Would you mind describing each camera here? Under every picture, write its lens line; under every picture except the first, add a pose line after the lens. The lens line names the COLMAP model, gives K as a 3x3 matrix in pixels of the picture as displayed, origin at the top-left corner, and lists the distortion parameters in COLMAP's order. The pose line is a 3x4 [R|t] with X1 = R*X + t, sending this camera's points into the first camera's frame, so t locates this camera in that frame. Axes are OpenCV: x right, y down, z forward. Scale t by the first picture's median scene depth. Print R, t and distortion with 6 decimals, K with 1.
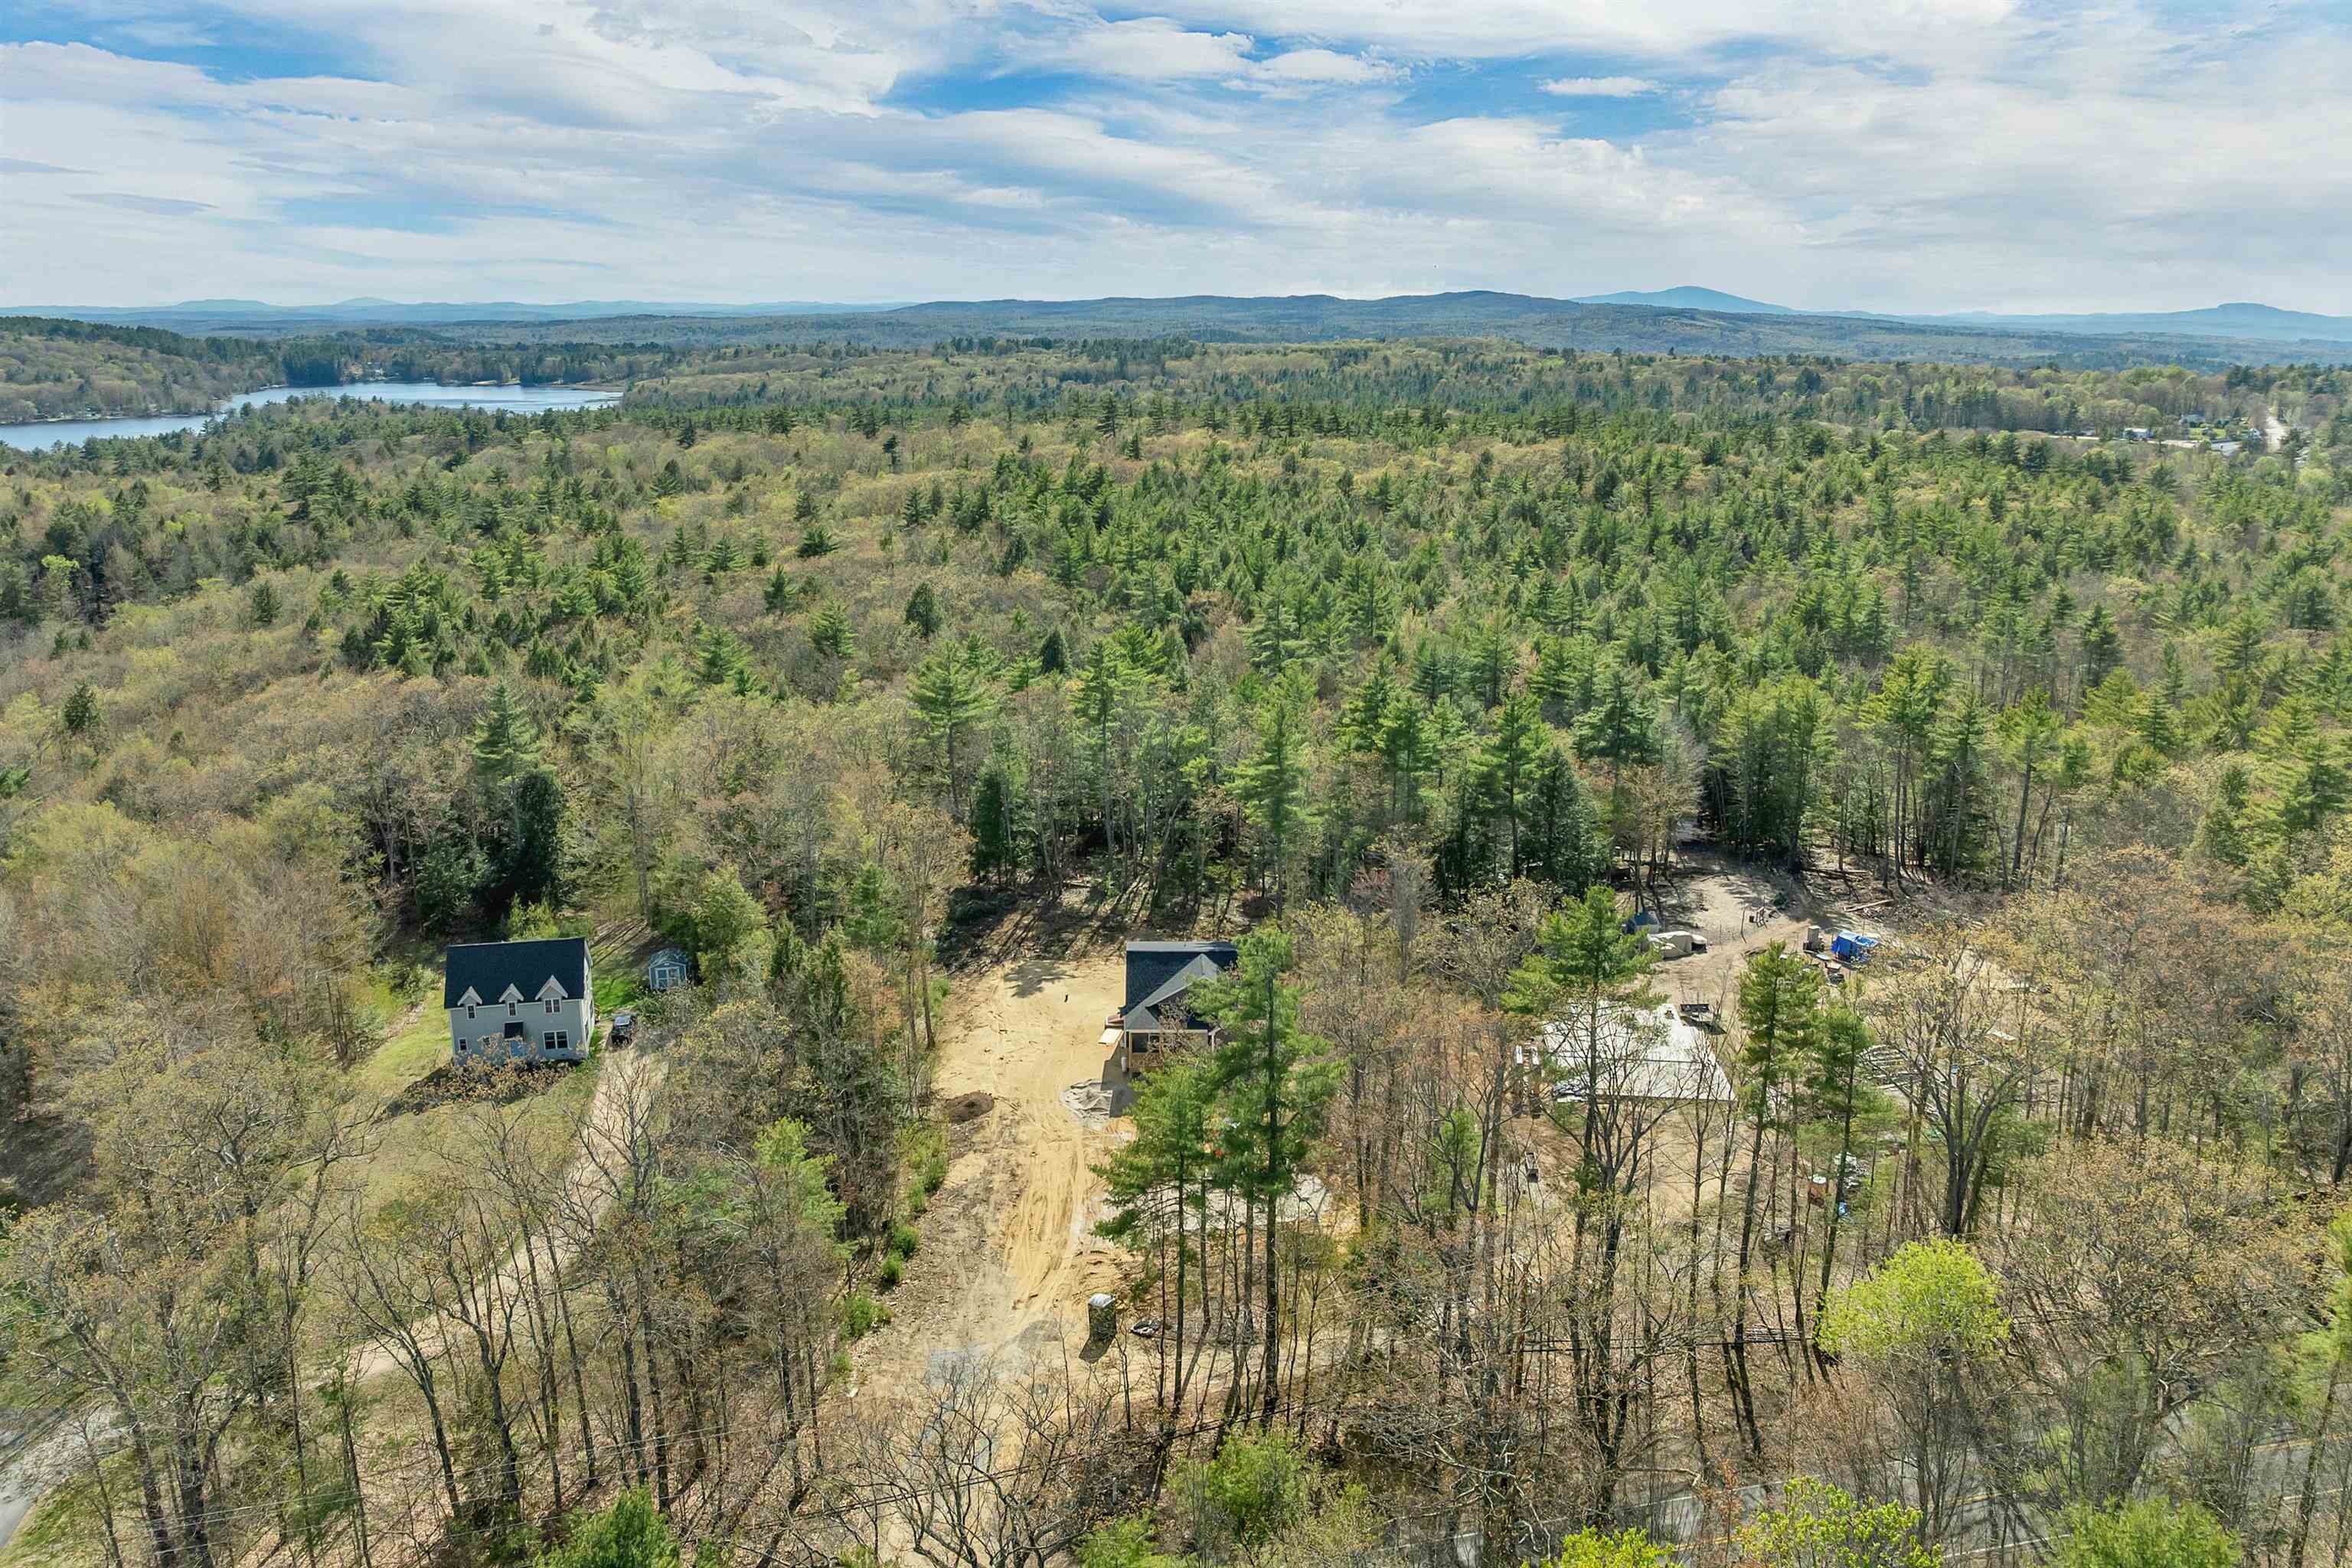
lens RADIAL K [[1775.2, 0, 1176.0], [0, 1775.2, 784.0], [0, 0, 1]] dist [-0.025801, -0.004079]
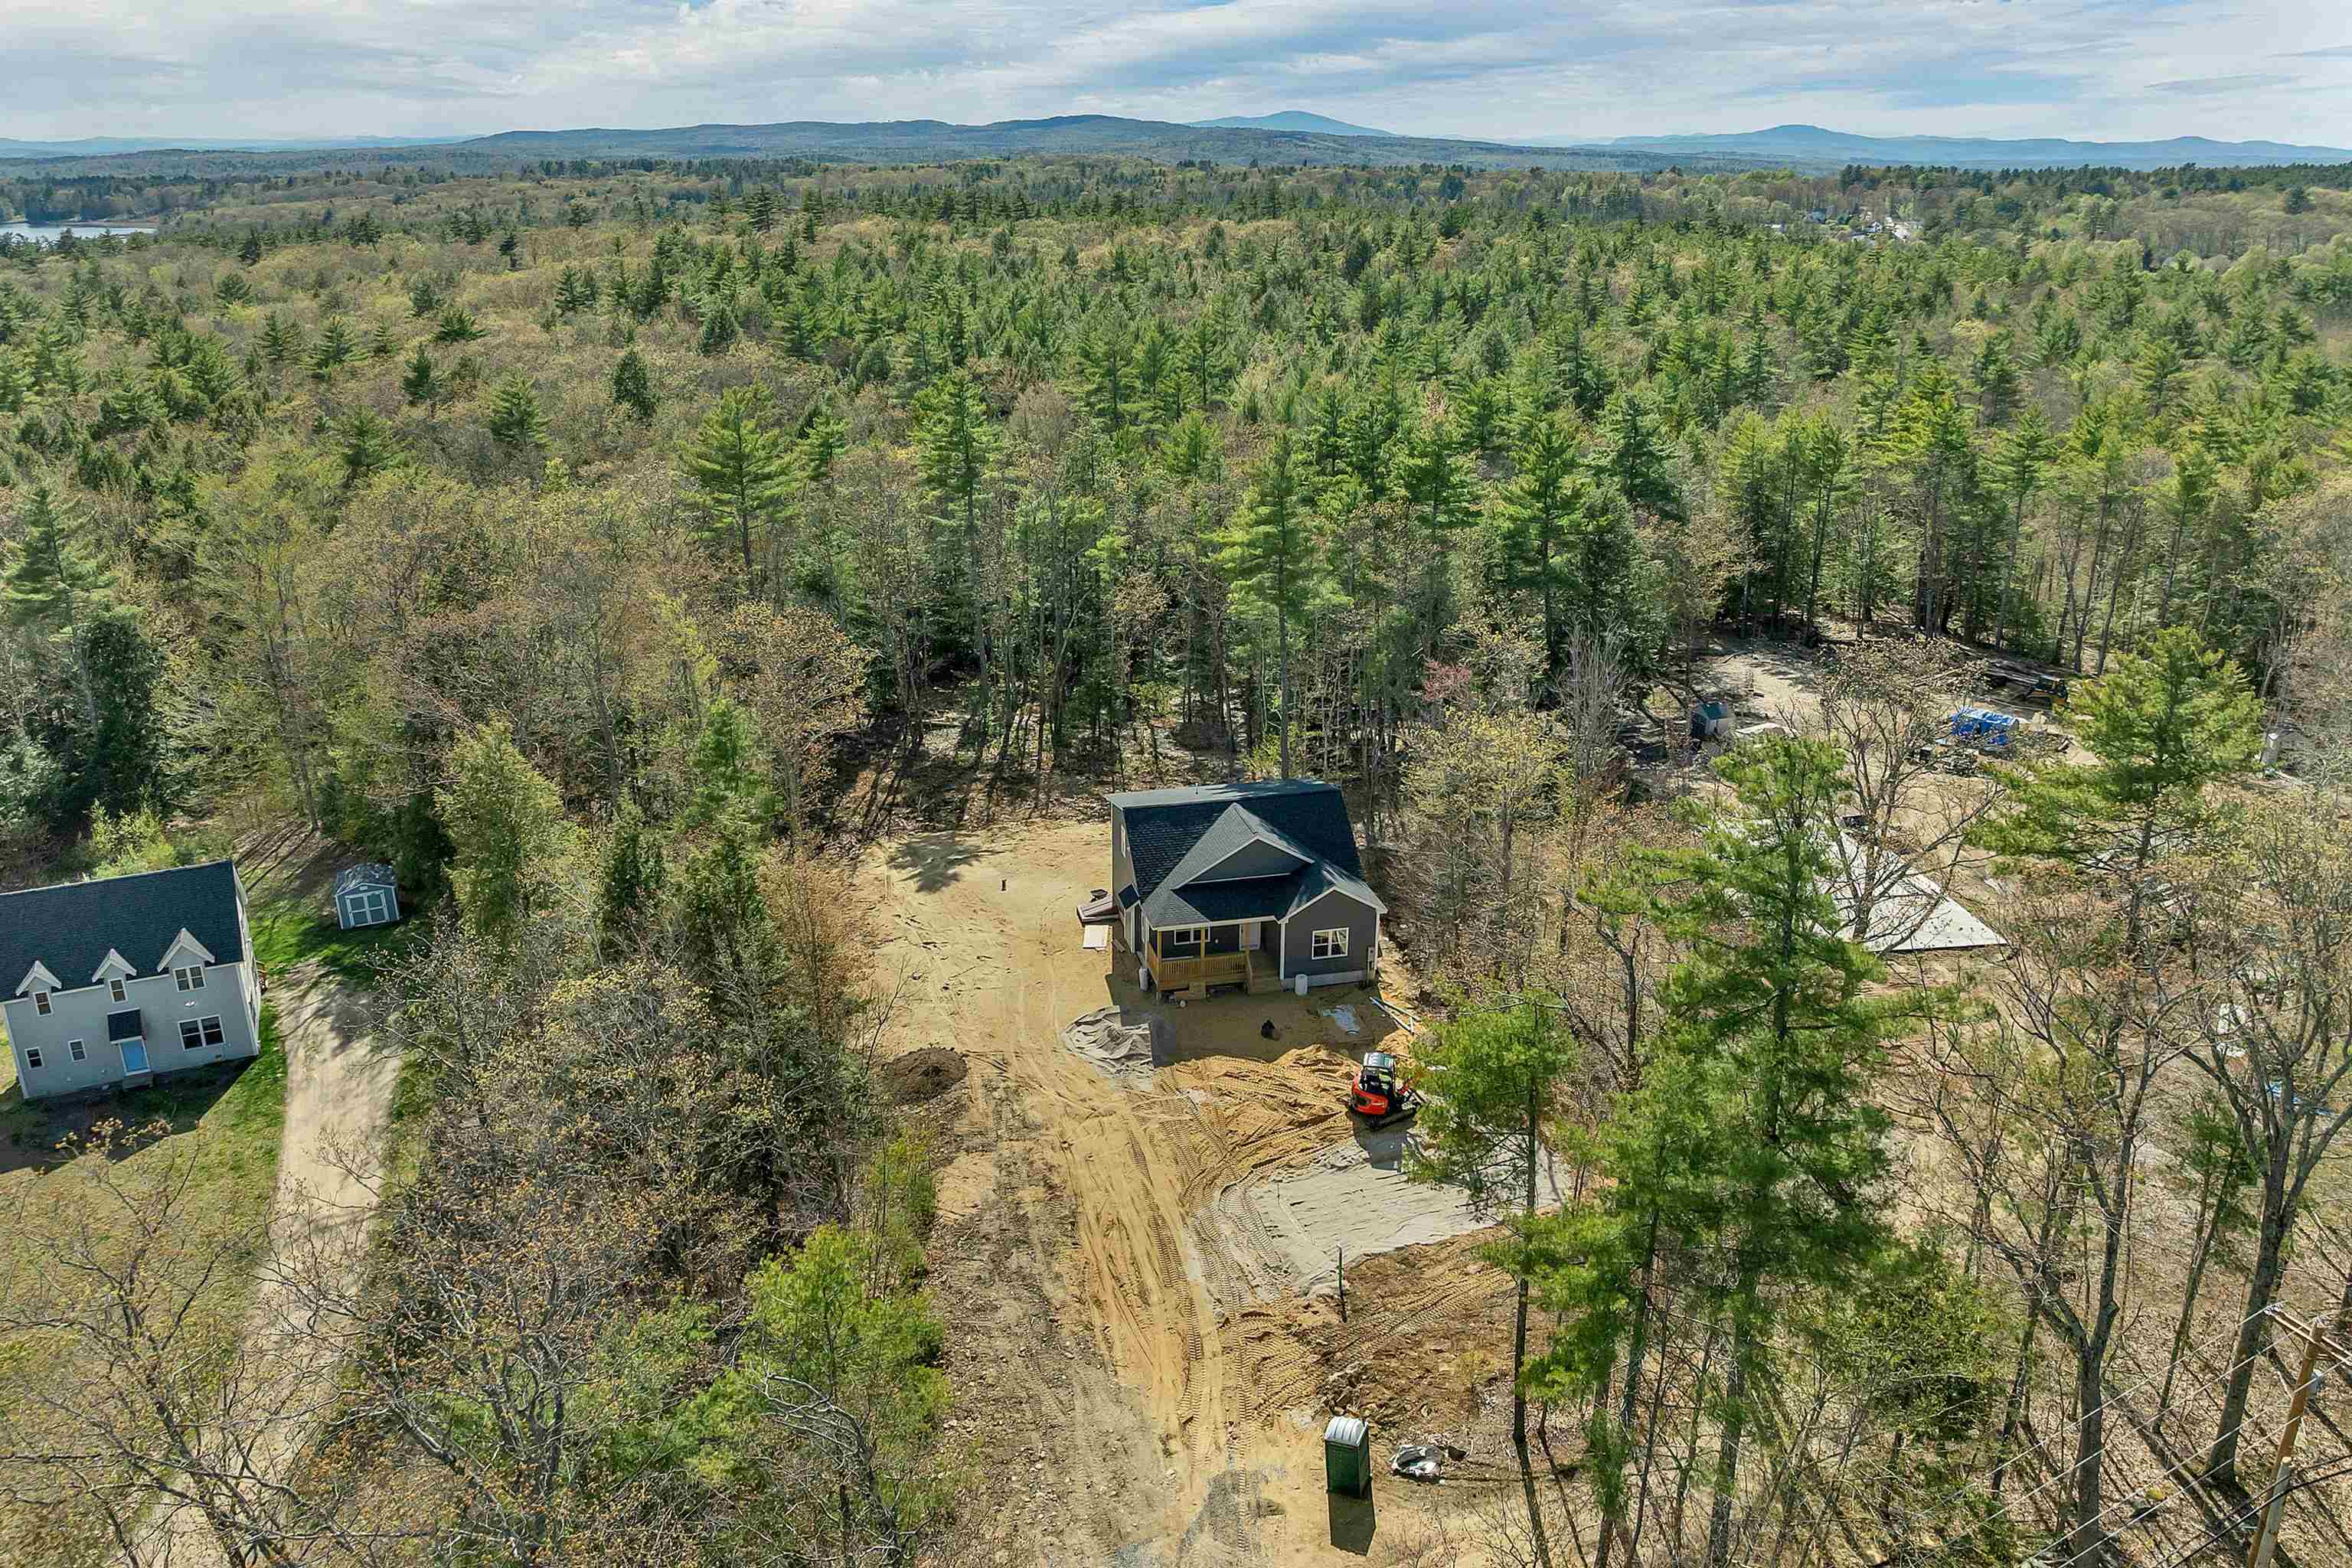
lens RADIAL K [[1739.1, 0, 1176.0], [0, 1739.1, 784.0], [0, 0, 1]] dist [-0.039522, 0.004145]
pose [[0.975113, -0.080432, 0.206603, -0.106552], [0.061742, 0.993524, 0.095380, 0.018684], [-0.212936, -0.080250, 0.973765, 0.276852]]
